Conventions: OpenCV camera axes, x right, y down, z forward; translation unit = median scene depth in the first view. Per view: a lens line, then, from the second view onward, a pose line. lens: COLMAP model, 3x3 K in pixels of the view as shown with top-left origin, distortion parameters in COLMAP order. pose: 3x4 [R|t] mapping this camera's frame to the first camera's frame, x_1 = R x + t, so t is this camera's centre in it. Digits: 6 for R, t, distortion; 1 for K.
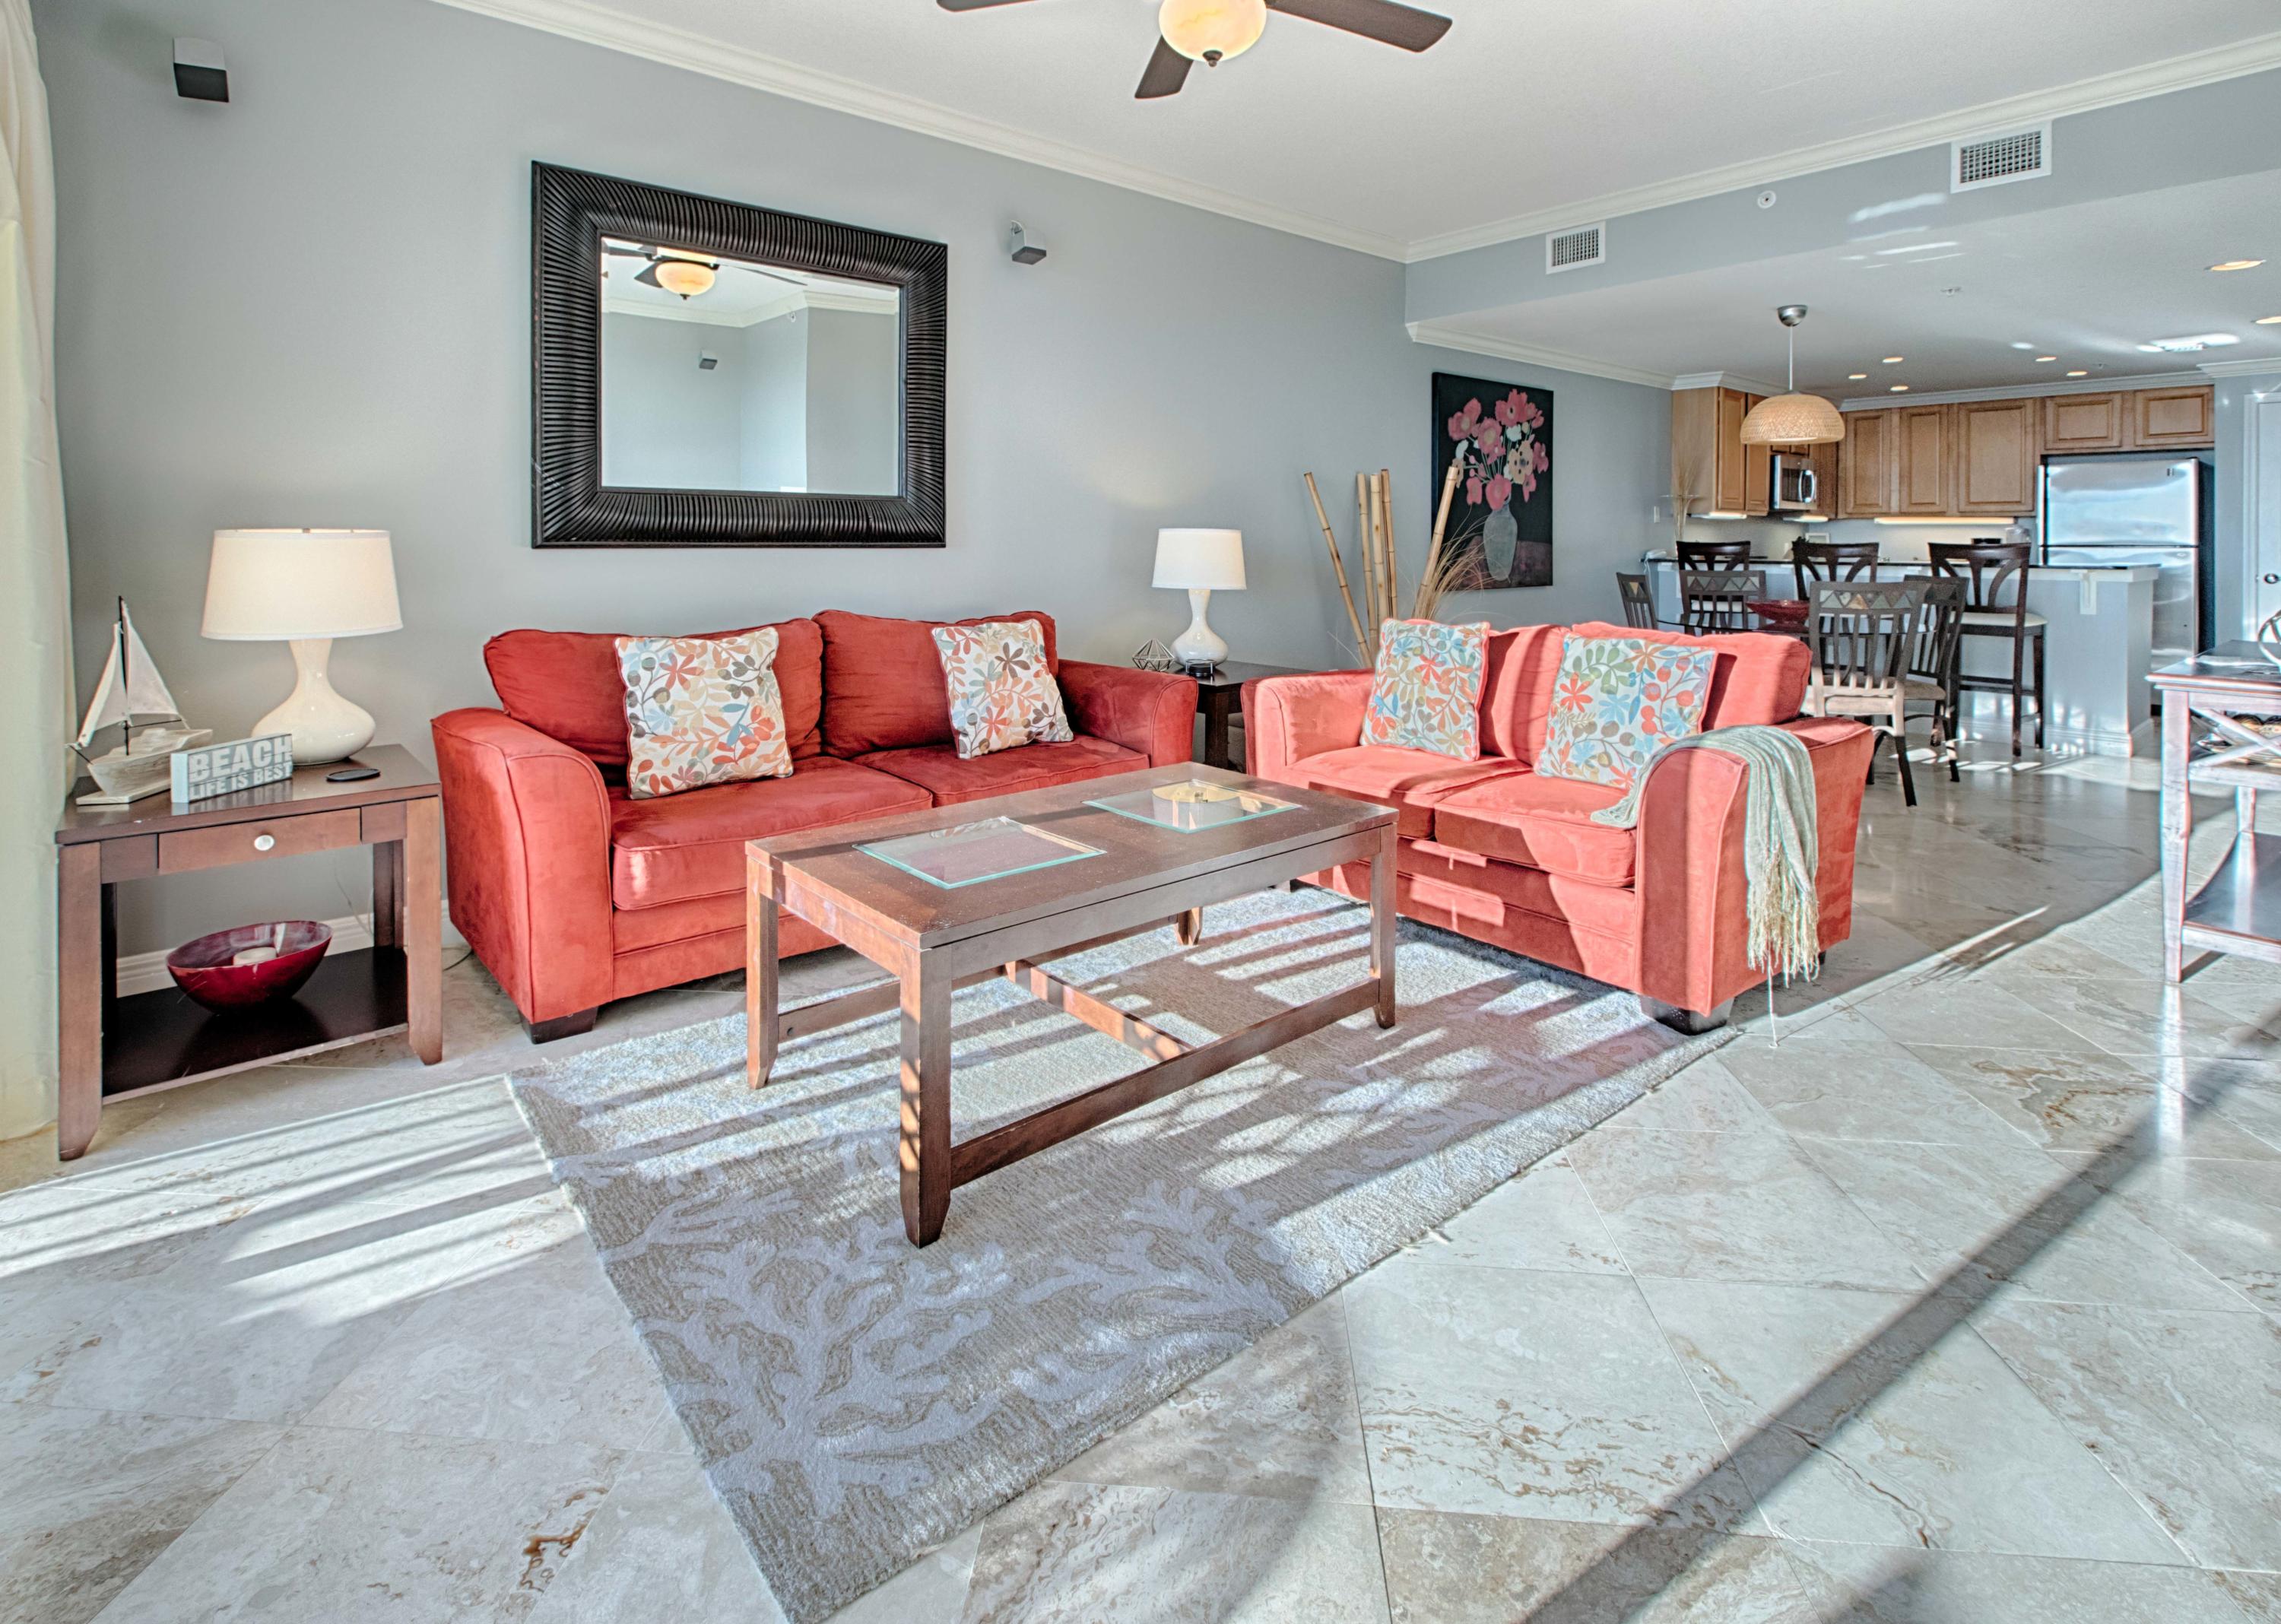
lens RADIAL K [[1077.4, 0, 1140.5], [0, 1077.4, 812.0], [0, 0, 1]] dist [-0.012736, 0.001110]
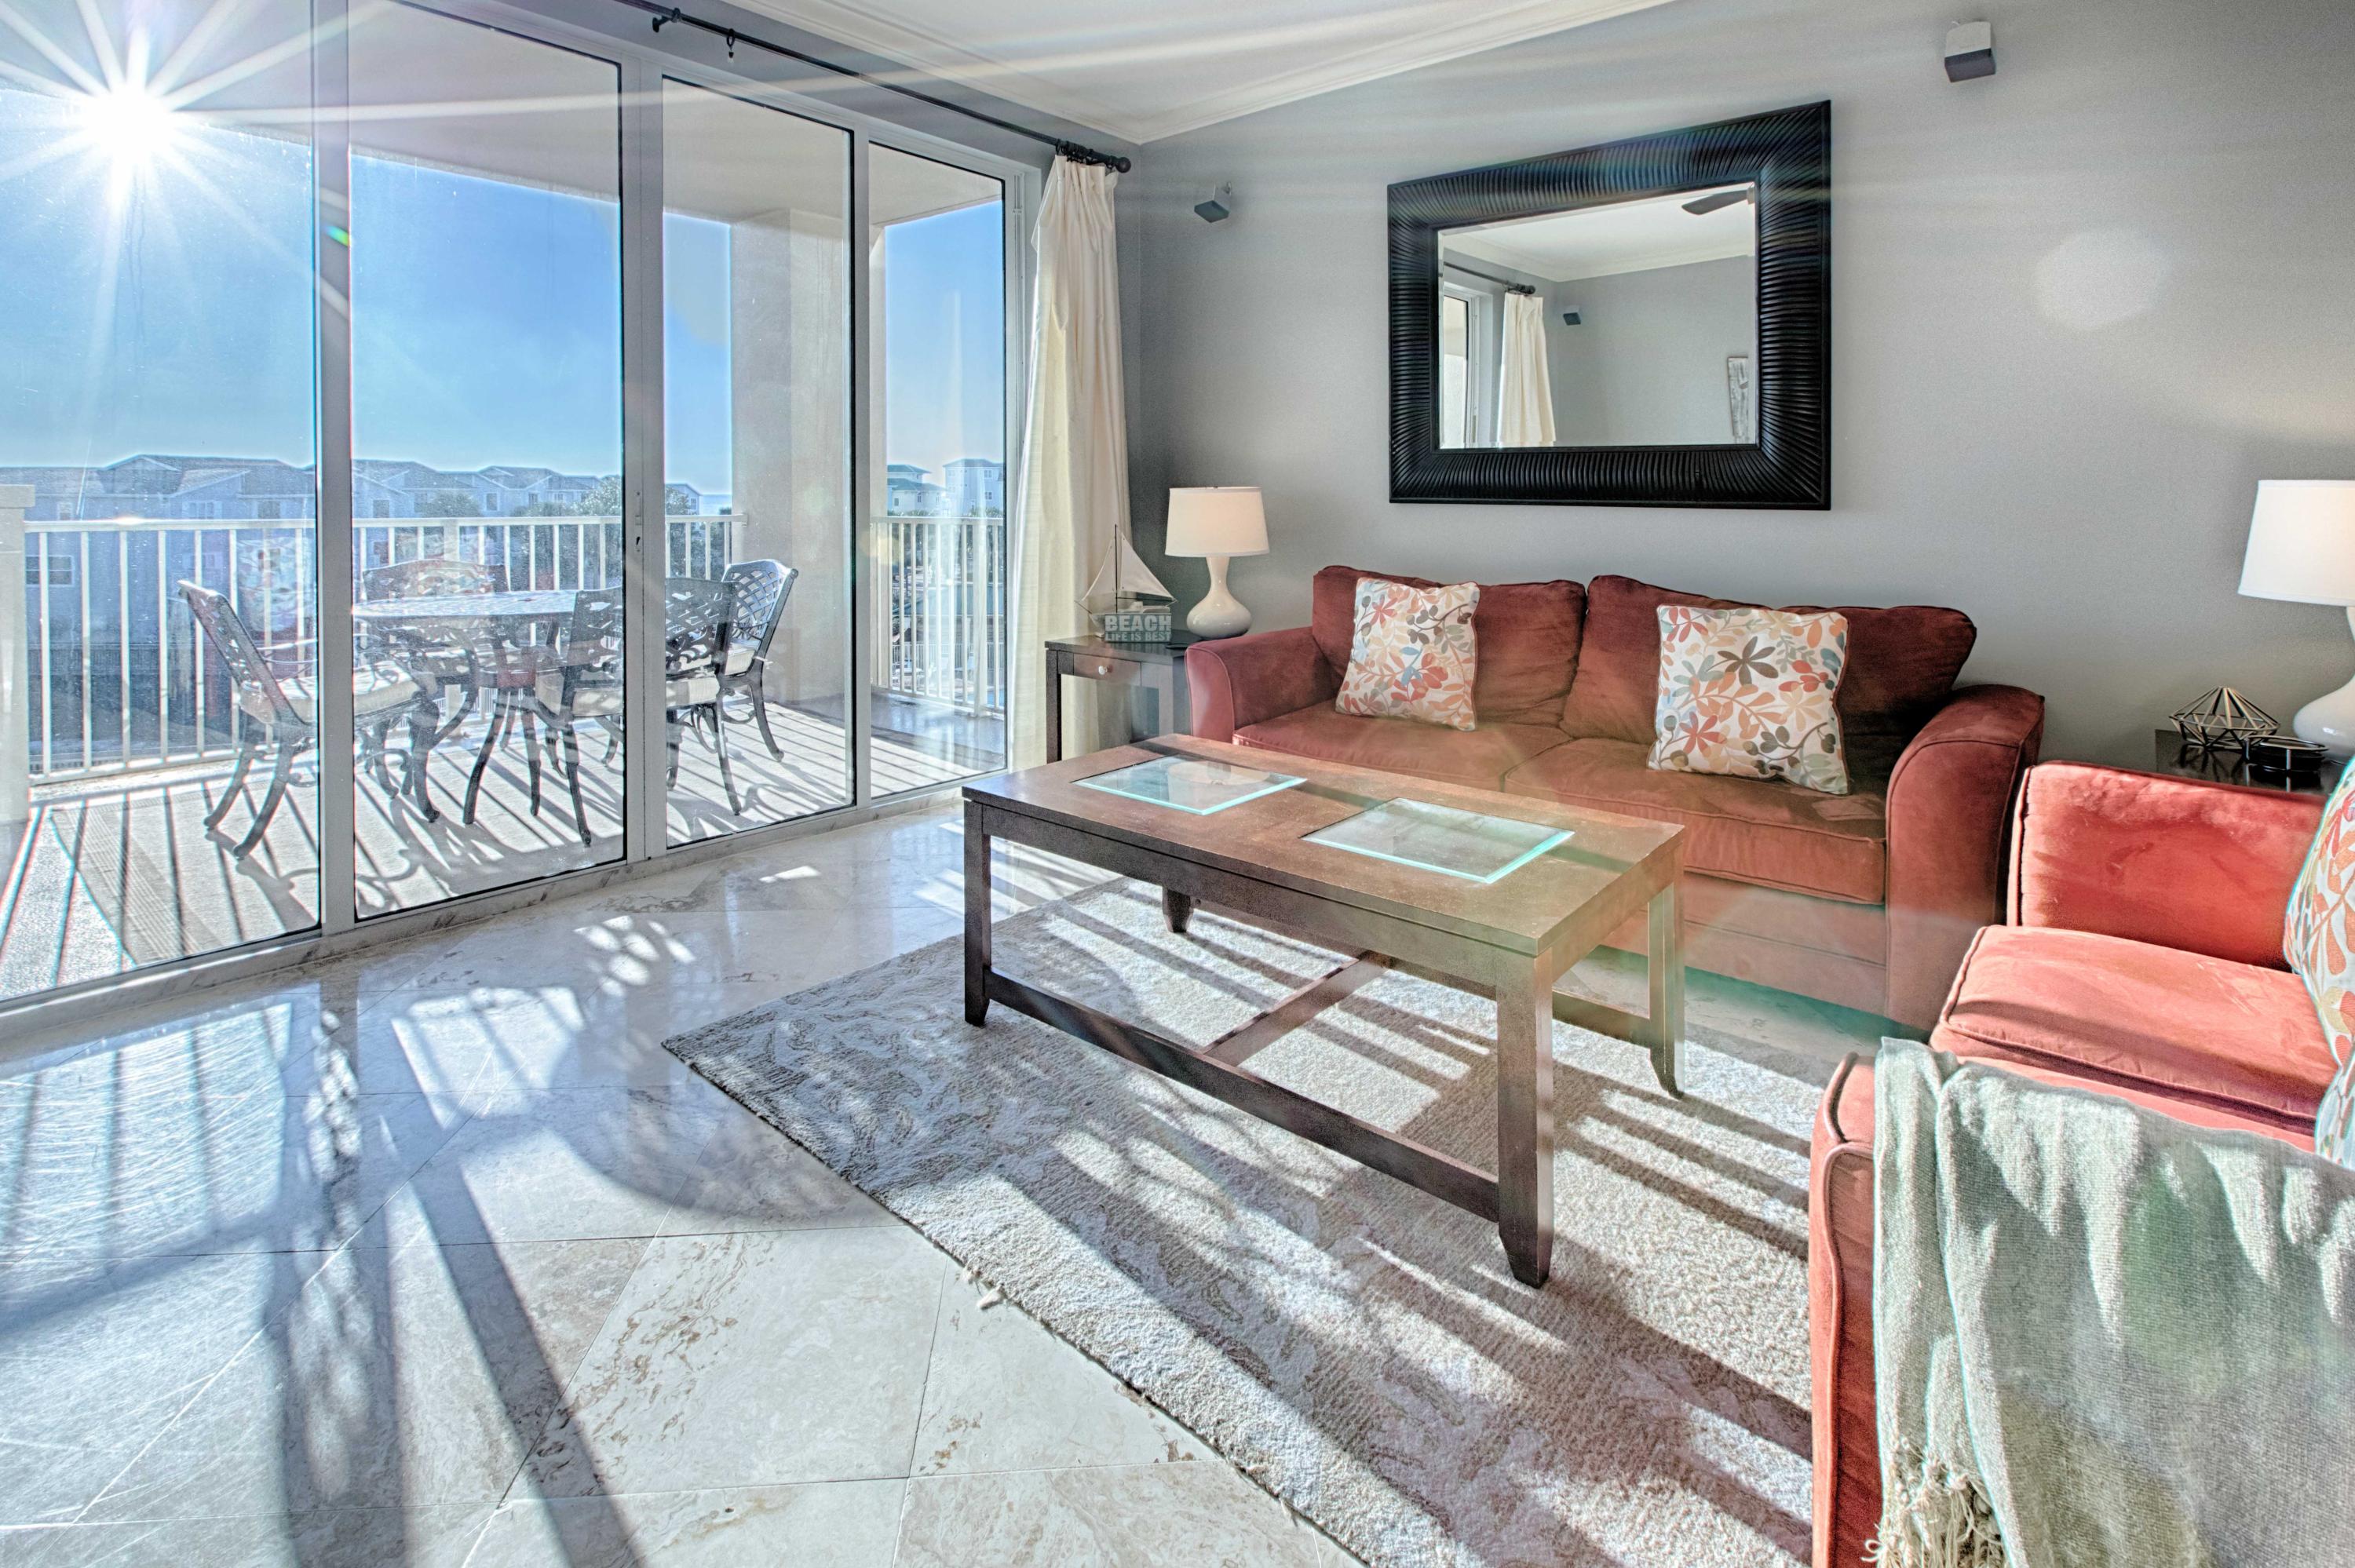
lens RADIAL K [[1106.6, 0, 1177.5], [0, 1106.6, 784.0], [0, 0, 1]] dist [0.002049, -0.014878]
pose [[0.154437, 0.249551, -0.955967, 0.730194], [-0.250624, 0.945823, 0.206414, -0.151314], [0.955687, 0.207711, 0.208613, 0.609459]]
